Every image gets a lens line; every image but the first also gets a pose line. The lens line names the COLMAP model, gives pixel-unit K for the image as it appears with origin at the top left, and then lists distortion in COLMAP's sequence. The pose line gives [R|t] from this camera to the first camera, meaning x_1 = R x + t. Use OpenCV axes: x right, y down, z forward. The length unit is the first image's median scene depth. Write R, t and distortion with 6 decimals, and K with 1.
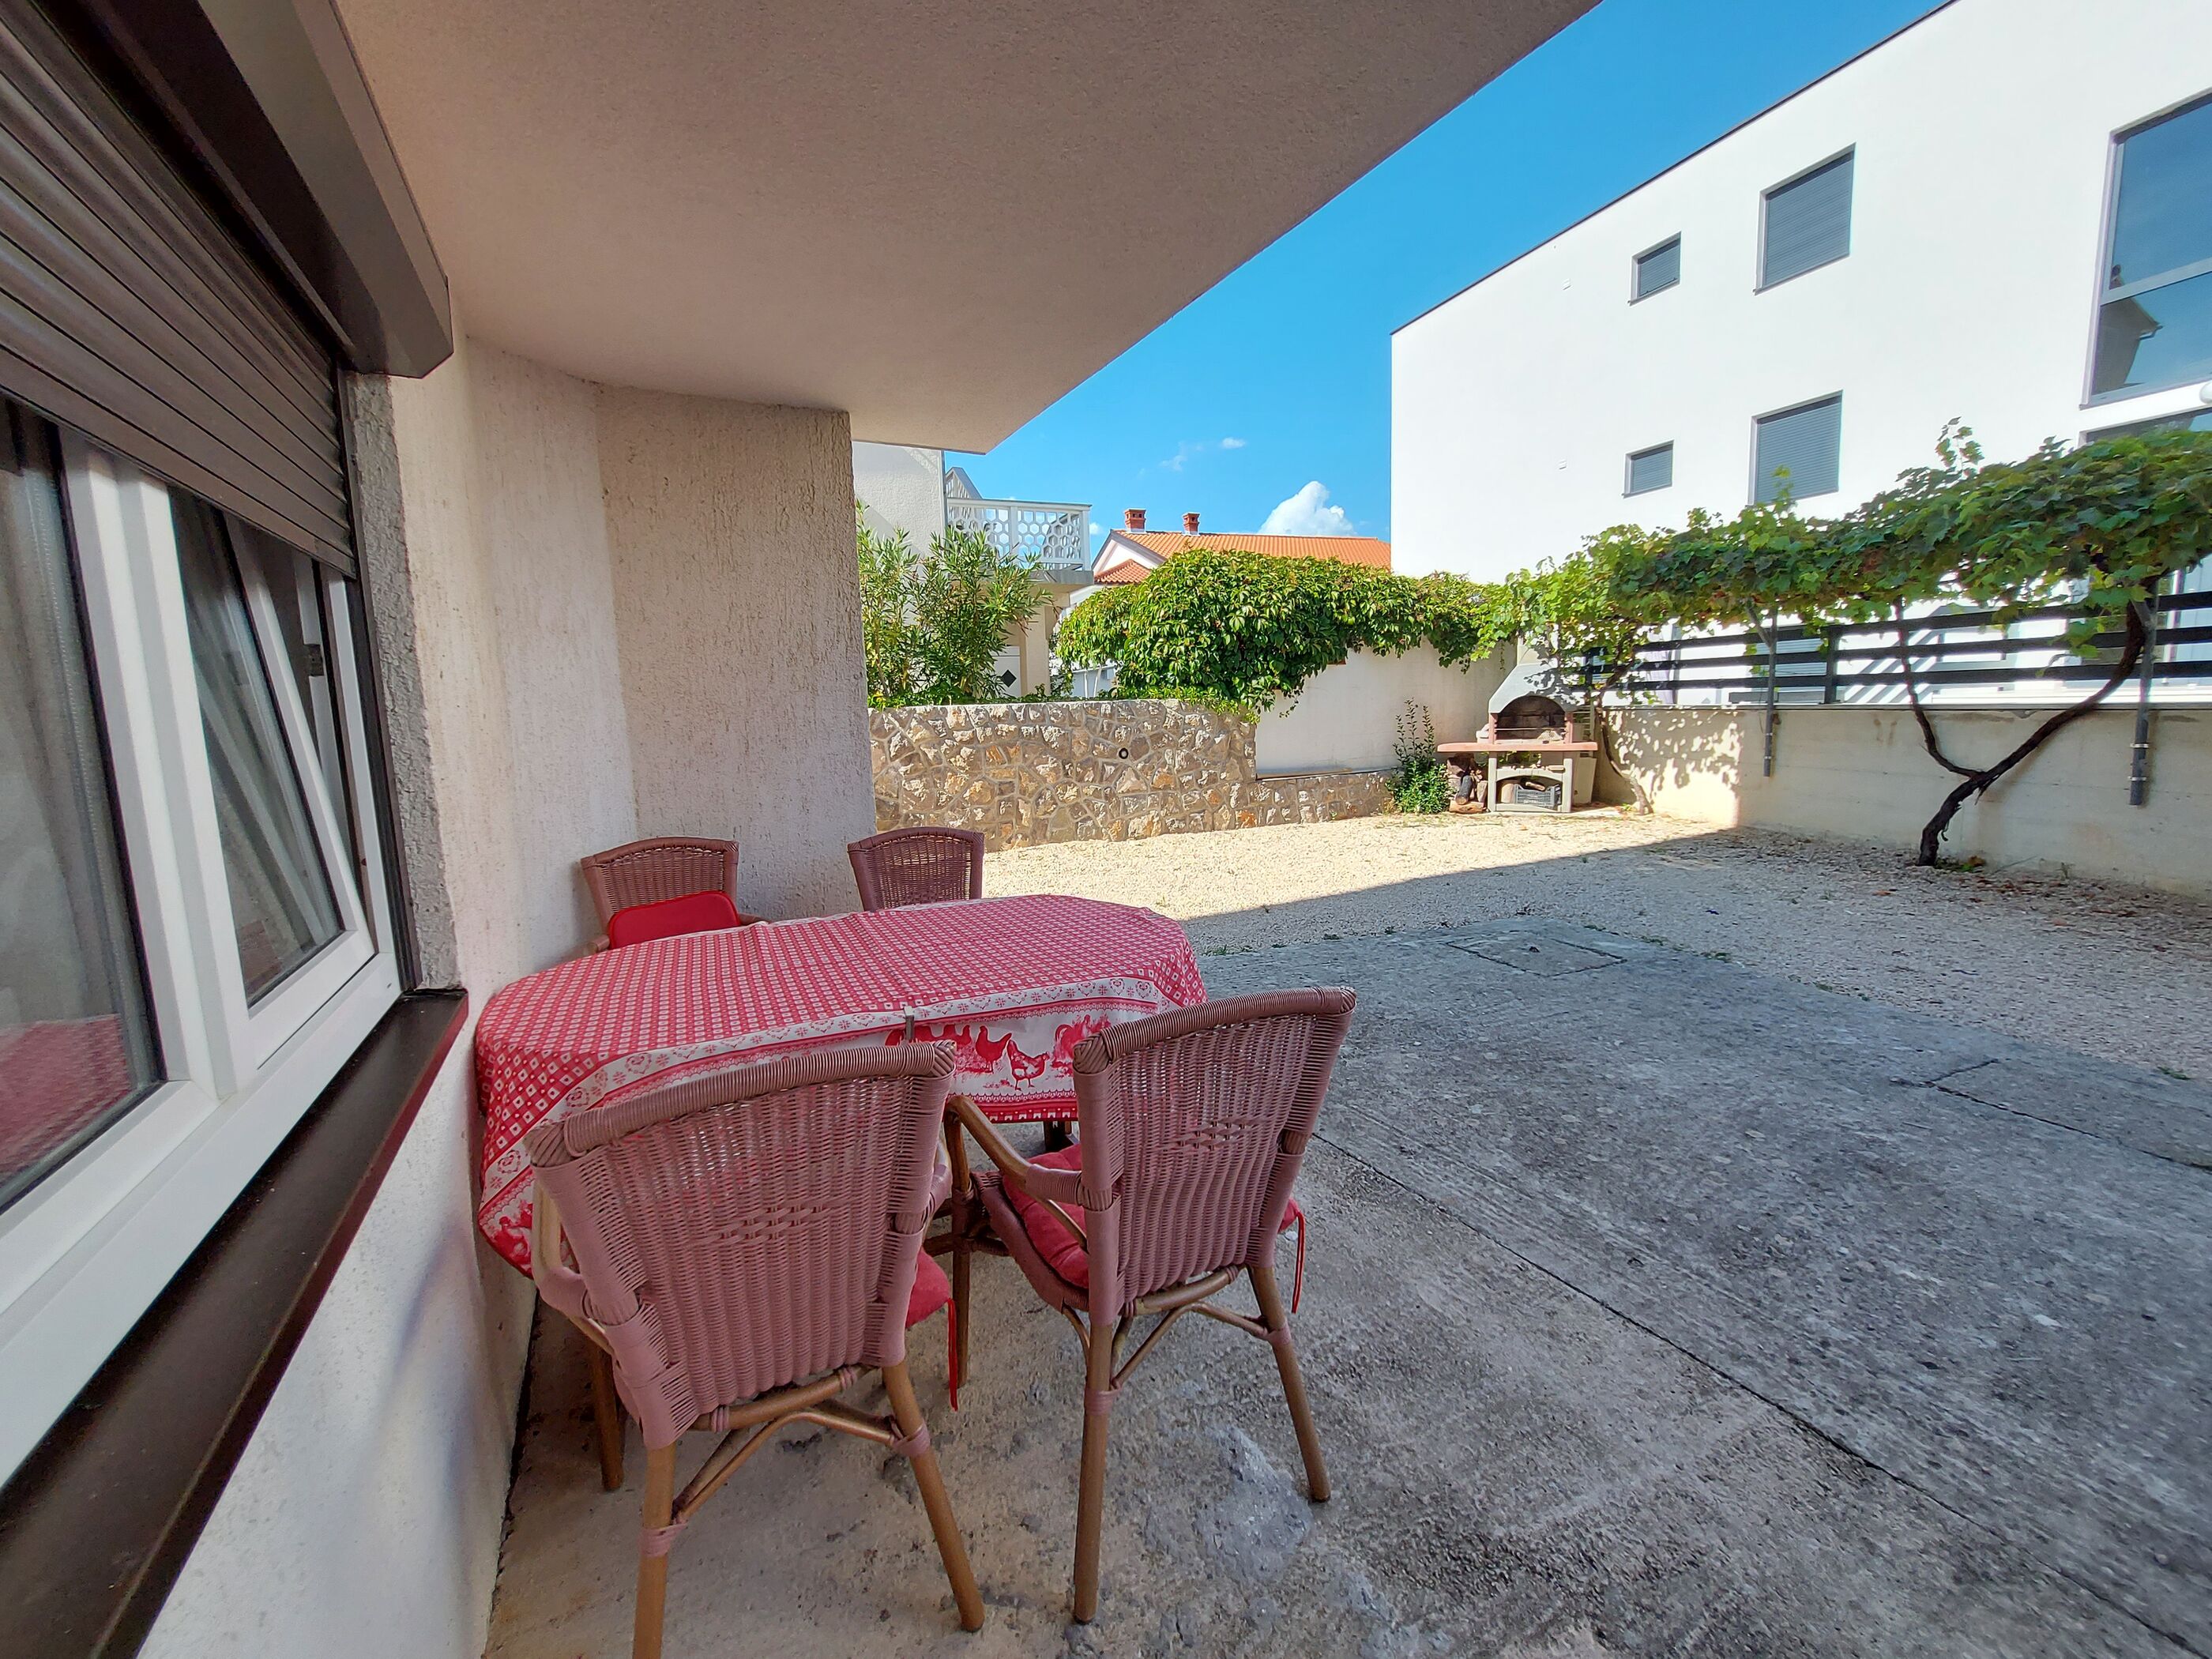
lens RADIAL K [[890.4, 0, 1113.6], [0, 890.4, 816.8], [0, 0, 1]] dist [-0.012965, -0.000003]
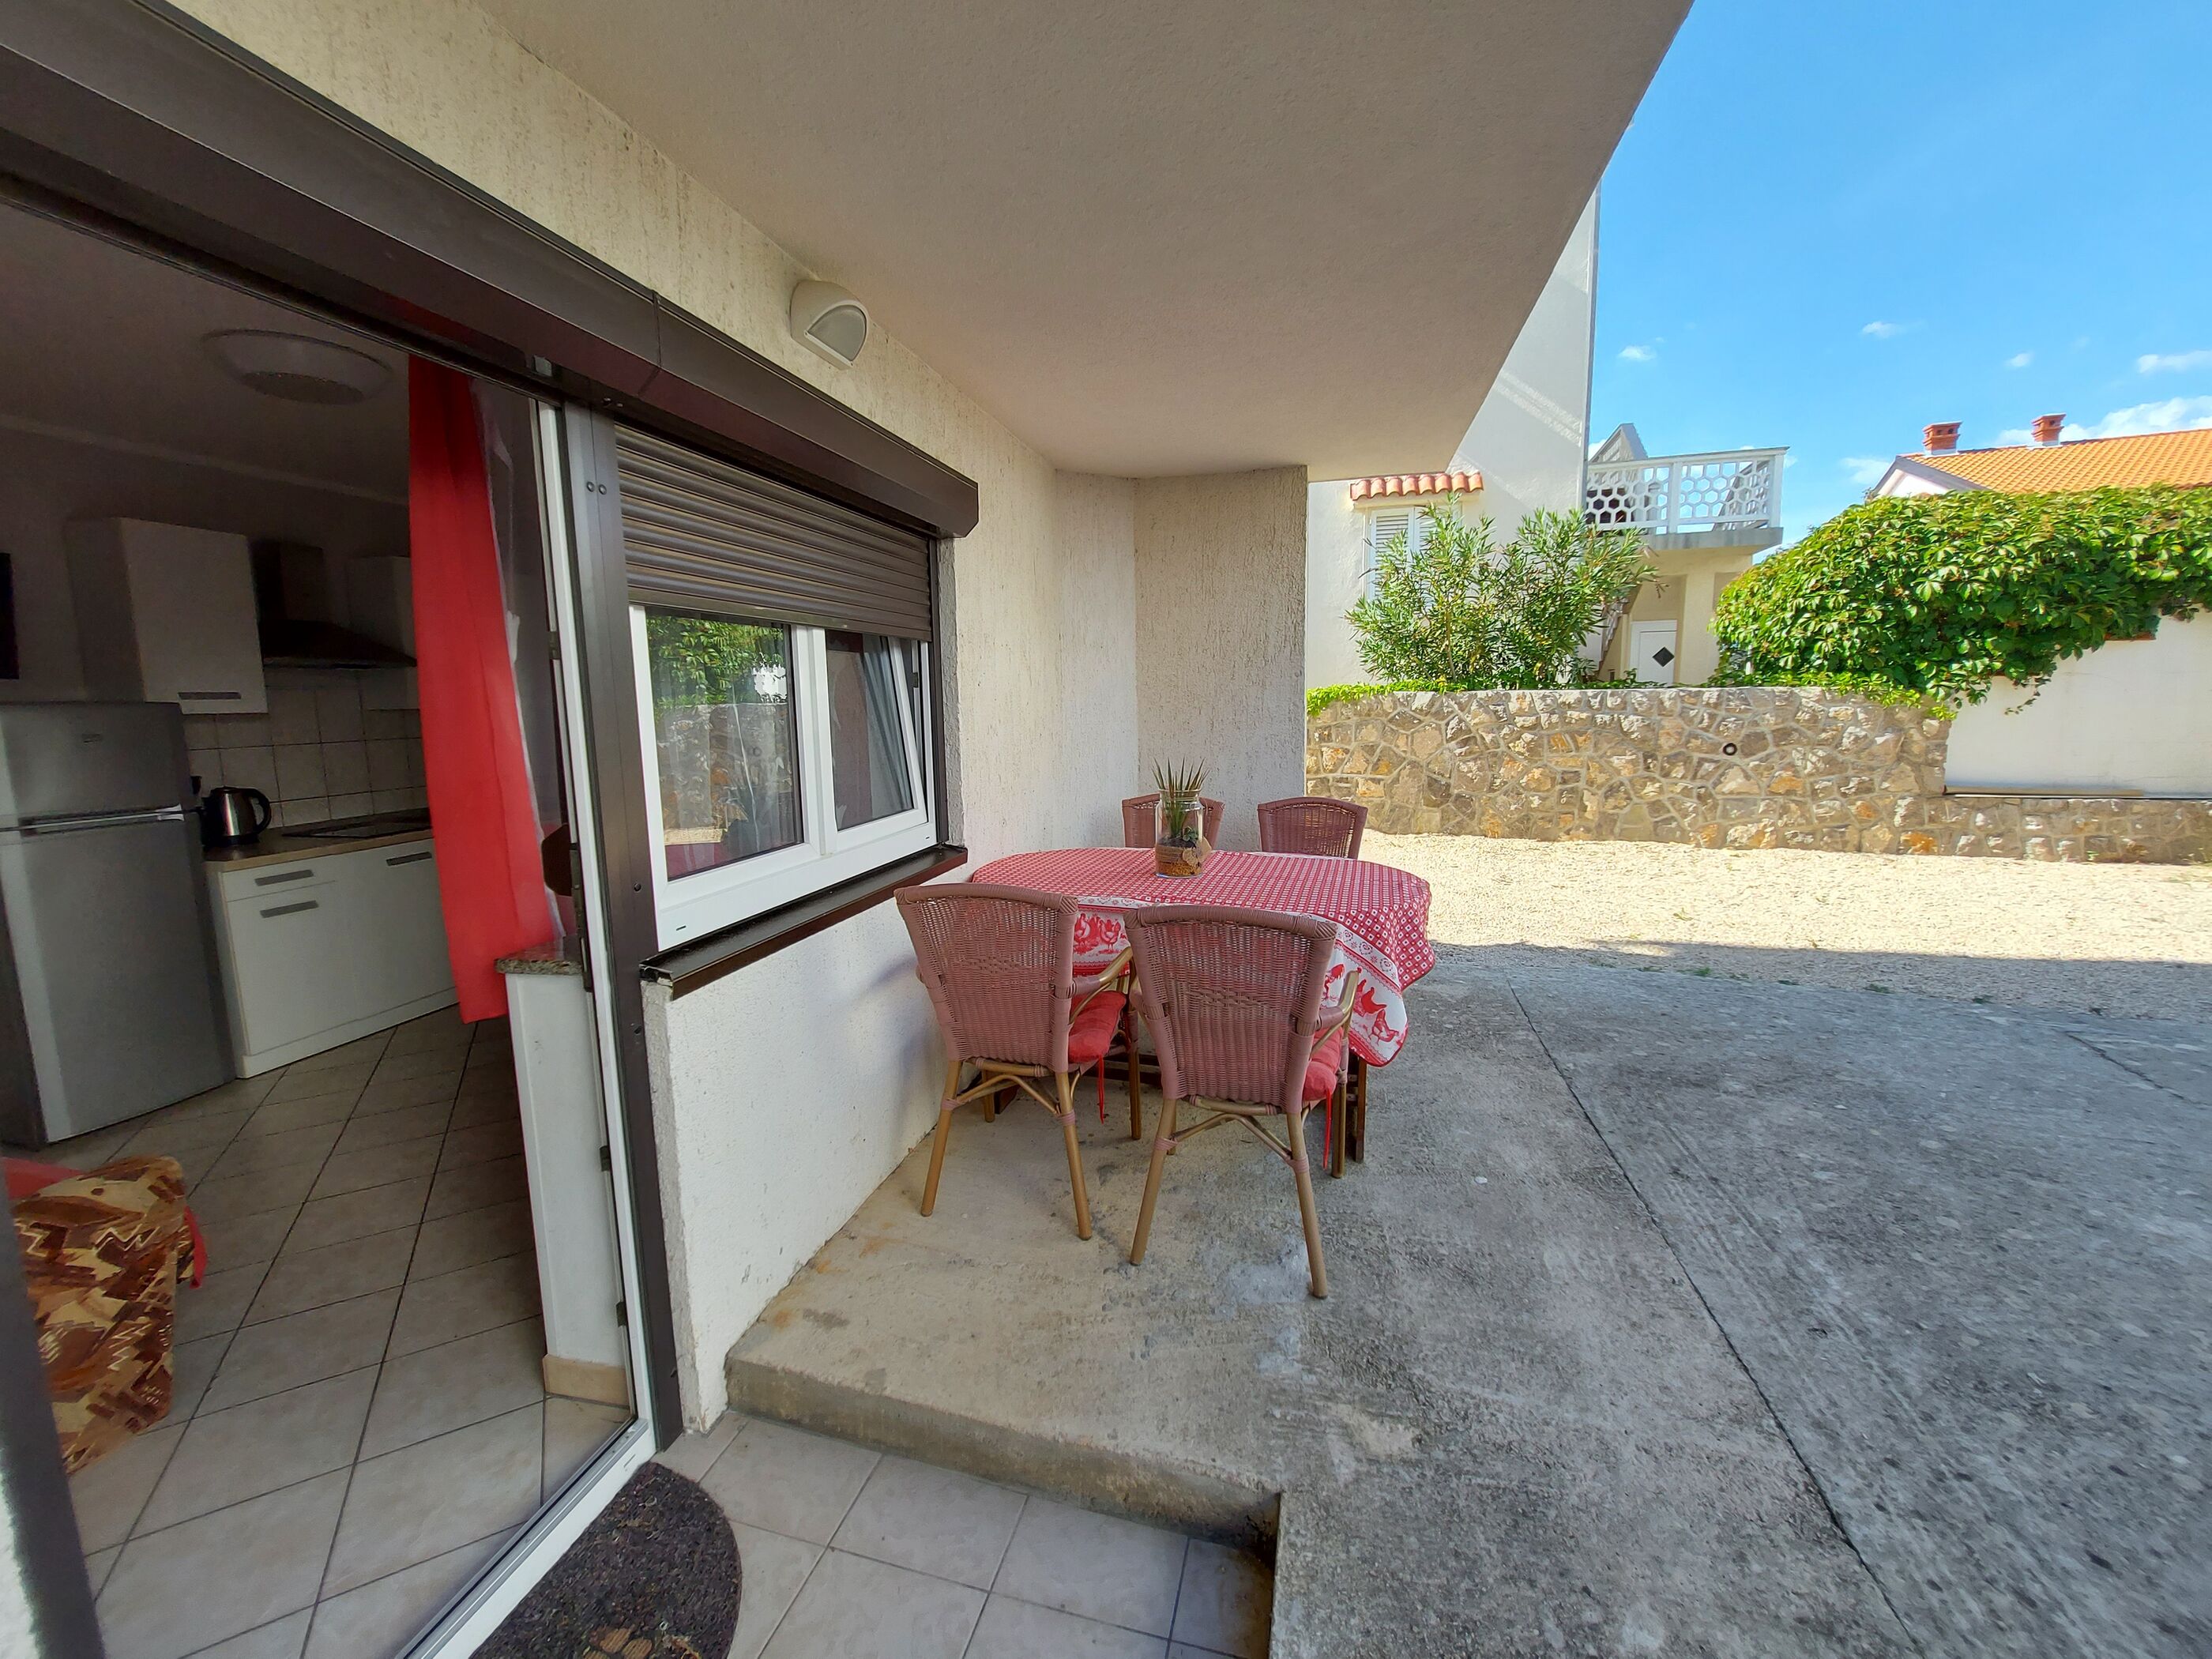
lens RADIAL K [[892.4, 0, 1105.6], [0, 892.4, 817.3], [0, 0, 1]] dist [-0.017489, 0.000057]
pose [[0.735201, 0.111056, -0.668690, 0.156326], [-0.091474, 0.993719, 0.064465, -0.005344], [0.671649, 0.013773, 0.740741, -0.048167]]
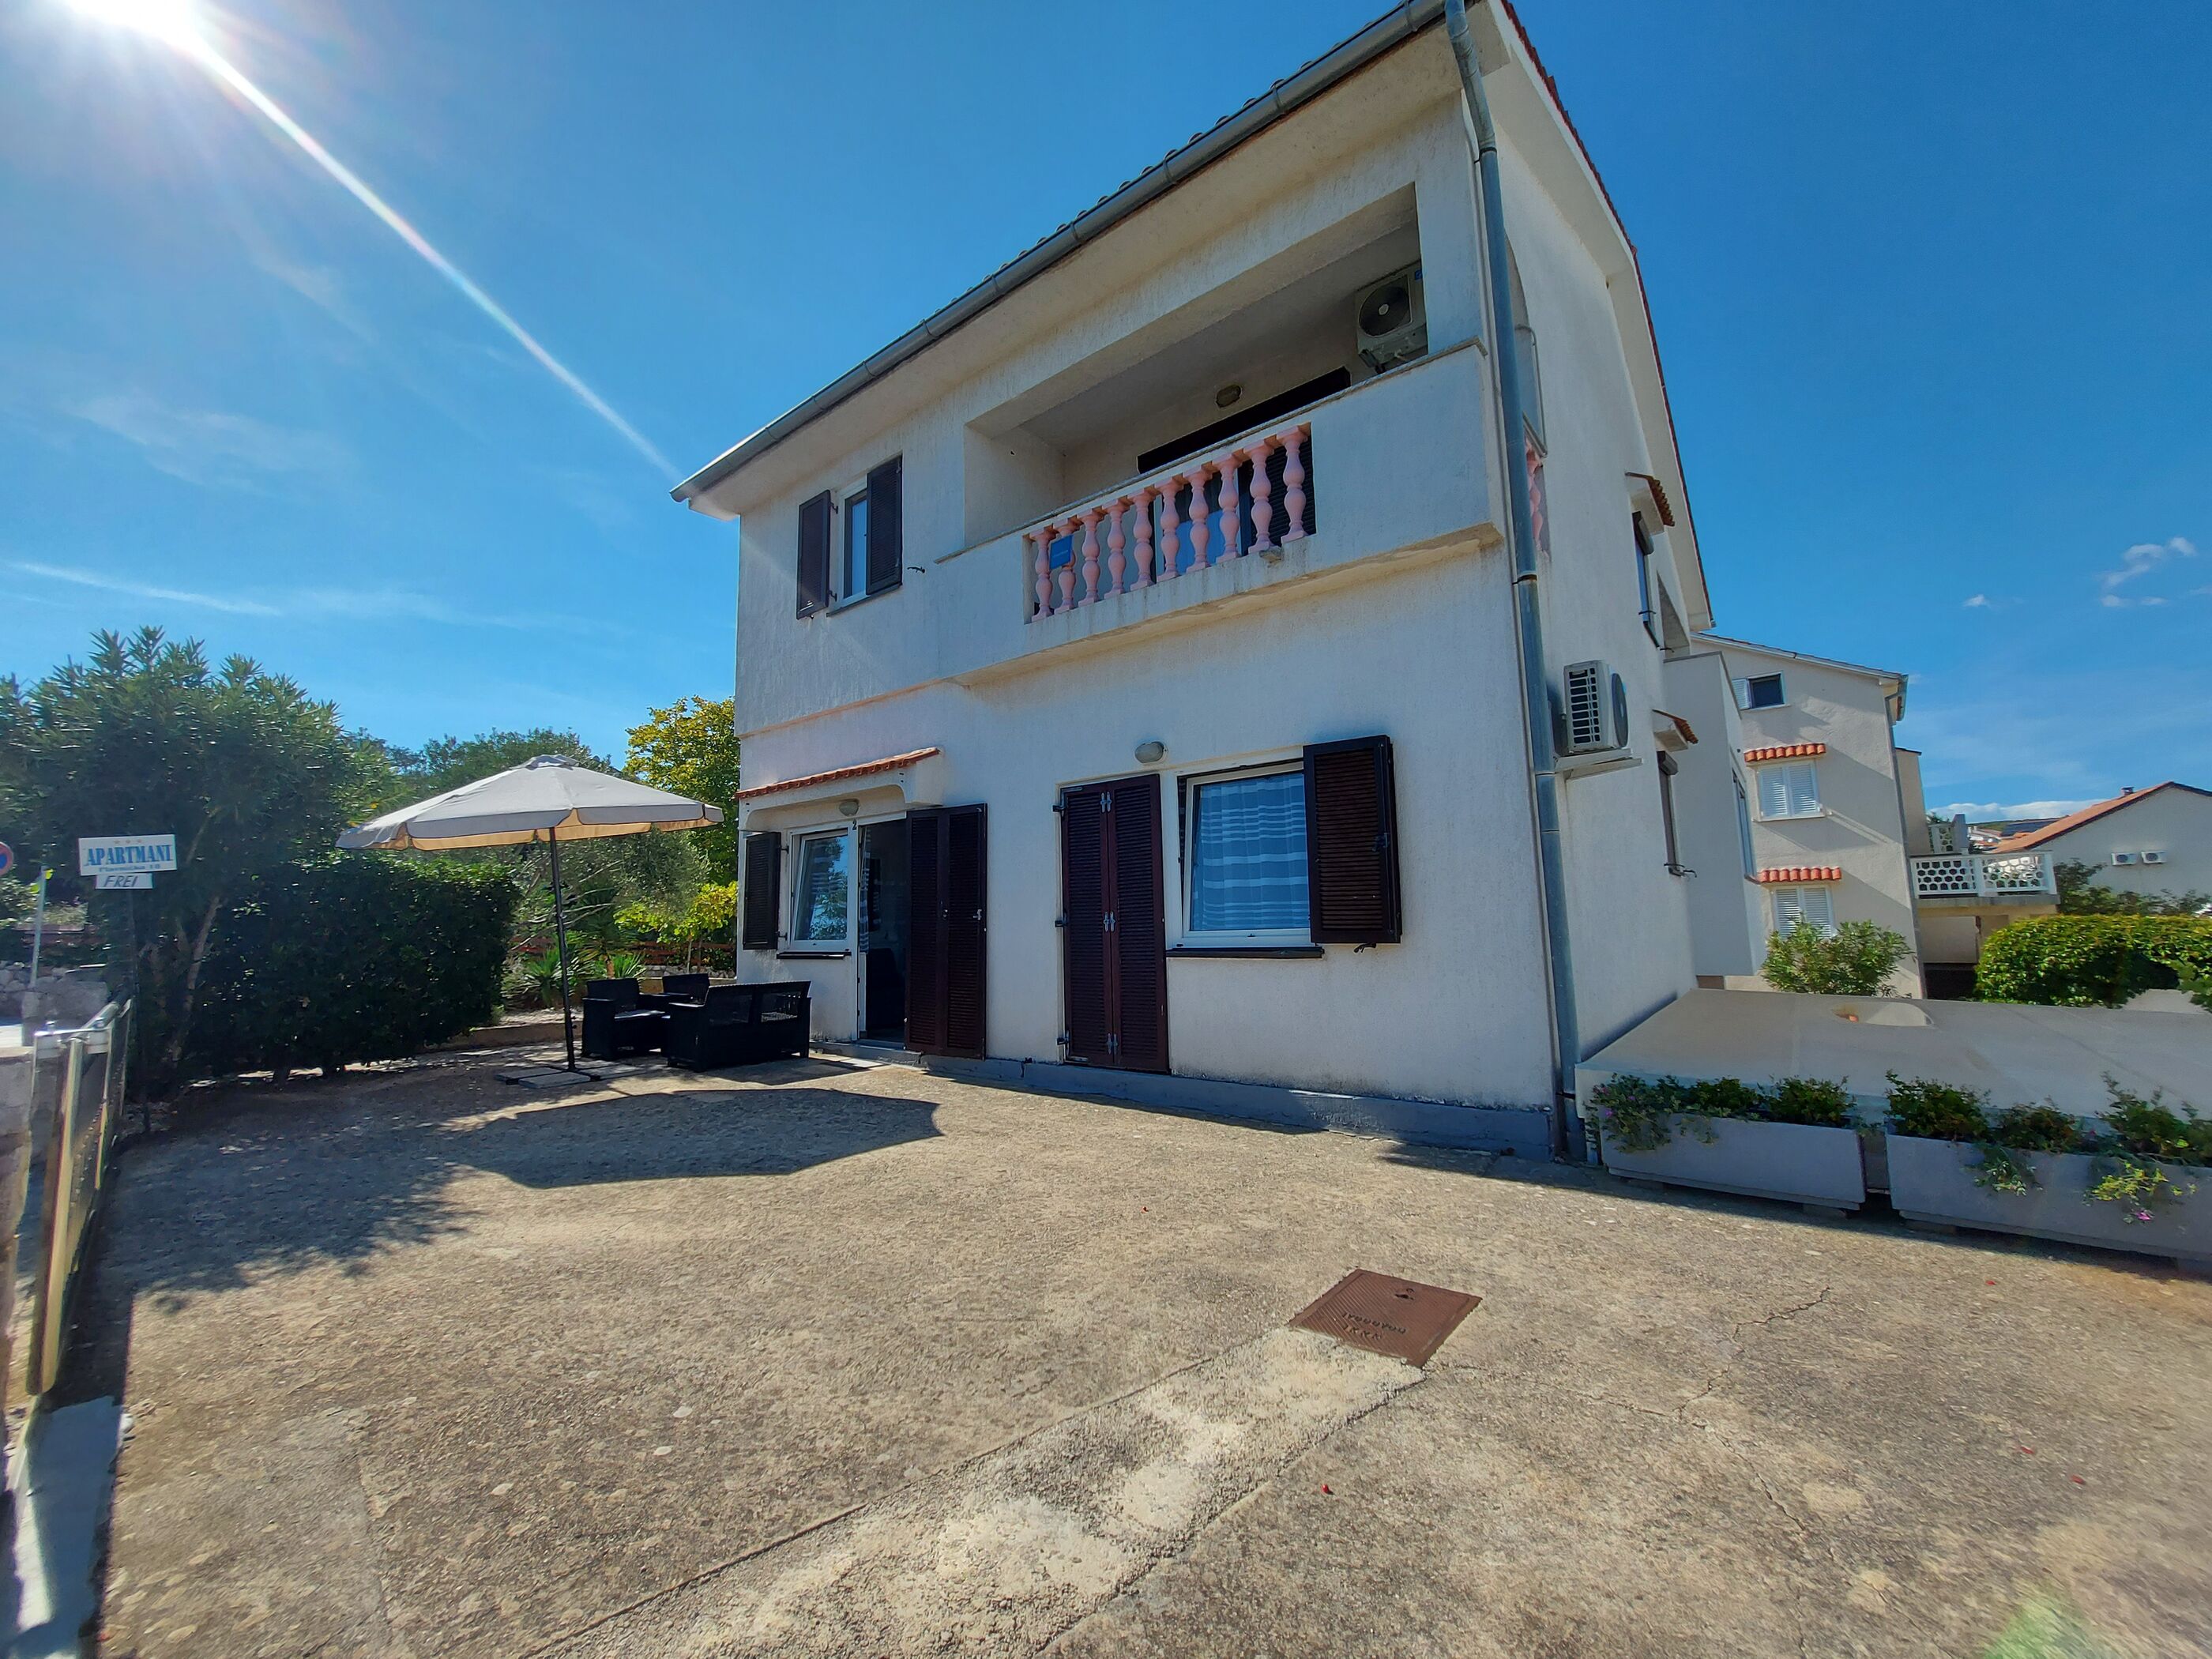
lens RADIAL K [[888.1, 0, 1111.3], [0, 888.1, 824.5], [0, 0, 1]] dist [-0.003618, -0.006854]
pose [[0.386334, -0.081675, -0.918736, 1.142011], [-0.100908, 0.986350, -0.130118, -0.086280], [0.916823, 0.142976, 0.372819, -1.533134]]
